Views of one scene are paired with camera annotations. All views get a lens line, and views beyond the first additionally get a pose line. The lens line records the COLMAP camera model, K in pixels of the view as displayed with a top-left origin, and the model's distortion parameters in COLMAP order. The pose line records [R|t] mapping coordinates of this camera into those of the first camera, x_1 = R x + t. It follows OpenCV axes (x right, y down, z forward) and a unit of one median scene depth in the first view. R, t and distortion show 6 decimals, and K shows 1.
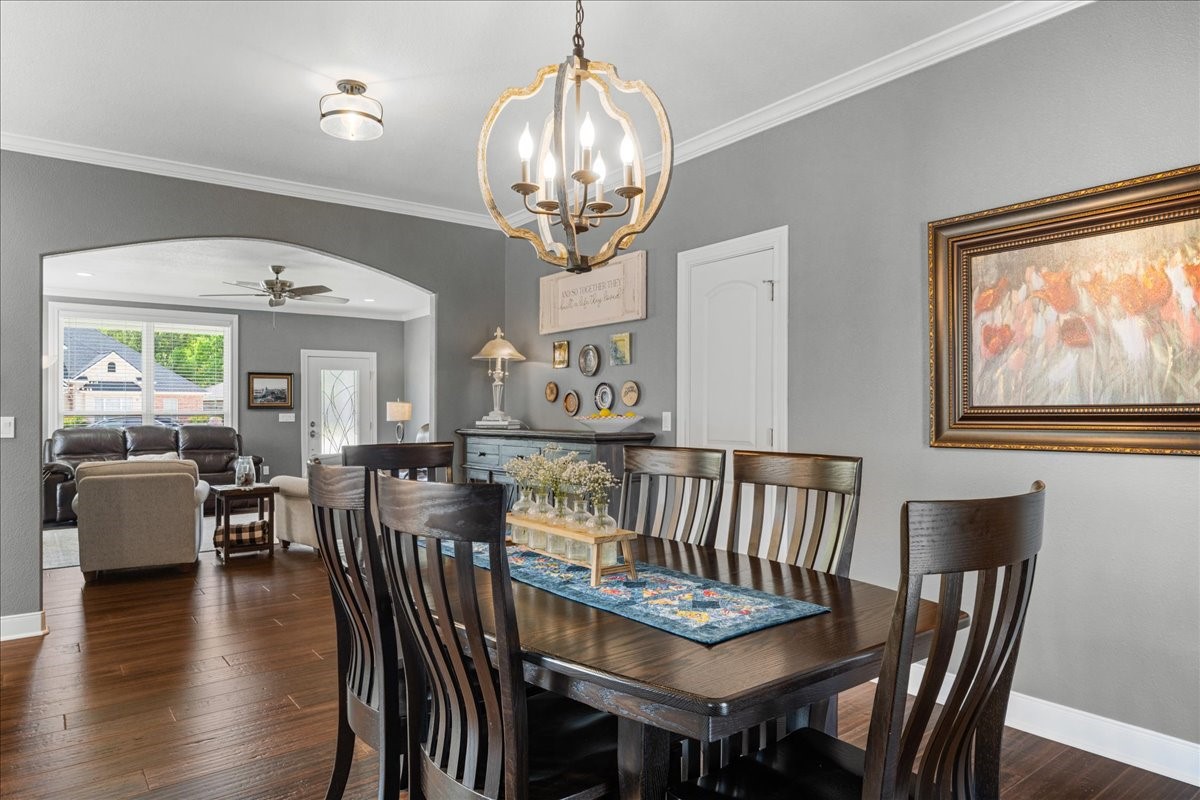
lens RADIAL K [[742.0, 0, 600.8], [0, 742.0, 427.1], [0, 0, 1]] dist [0.001636, 0.000152]
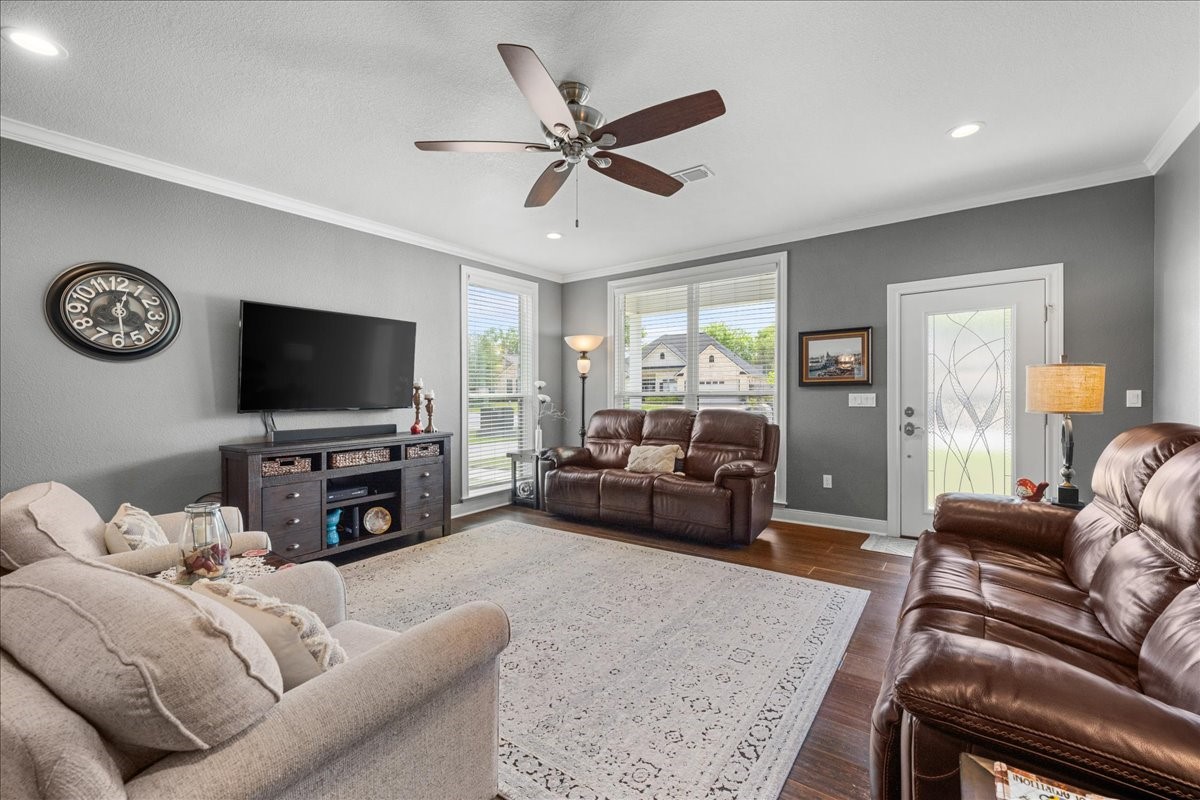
lens RADIAL K [[499.5, 0, 601.4], [0, 499.5, 390.3], [0, 0, 1]] dist [0.001994, 0.000247]
pose [[0.289161, -0.005886, -0.957262, -0.092846], [-0.012206, 0.999877, -0.009835, -0.014744], [0.957203, 0.014529, 0.289053, 0.698638]]
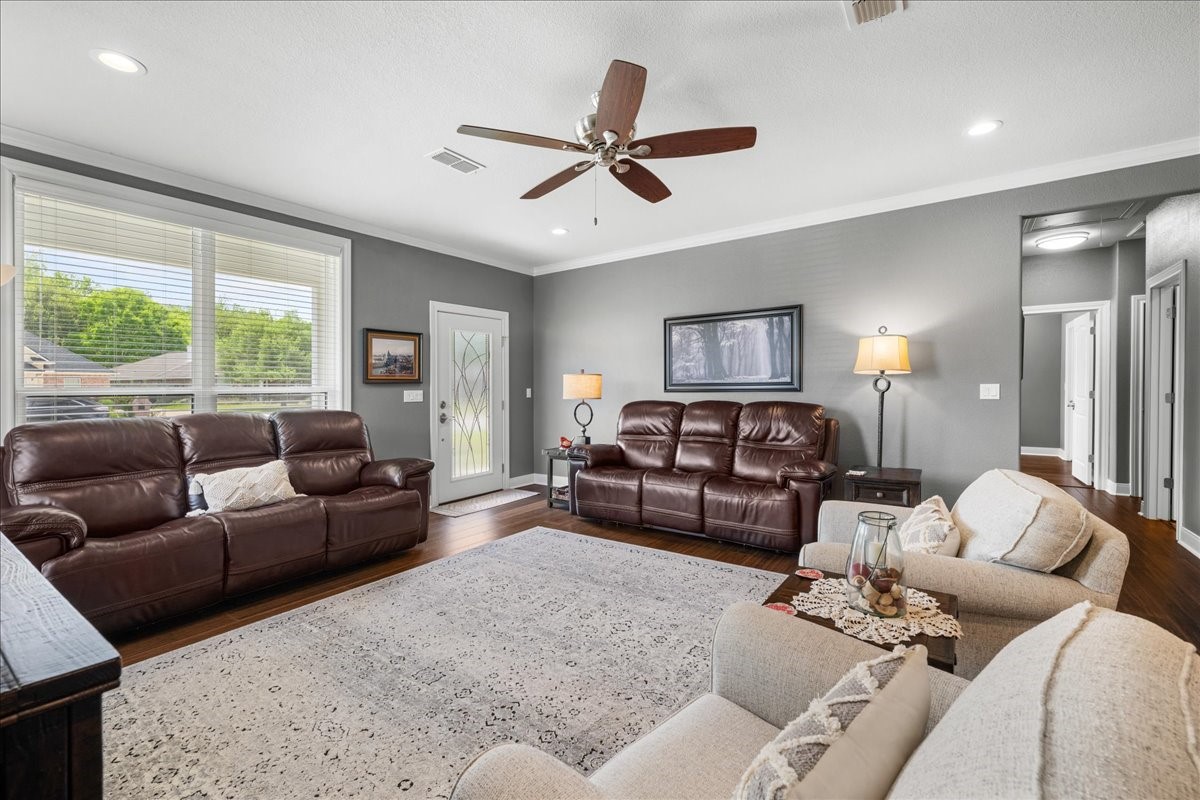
lens RADIAL K [[507.8, 0, 600.6], [0, 507.8, 395.8], [0, 0, 1]] dist [-0.000558, 0.000010]
pose [[0.954271, -0.009297, 0.298797, -0.411779], [0.011775, 0.999910, -0.006497, -0.008201], [-0.298709, 0.009718, 0.954295, 0.506817]]
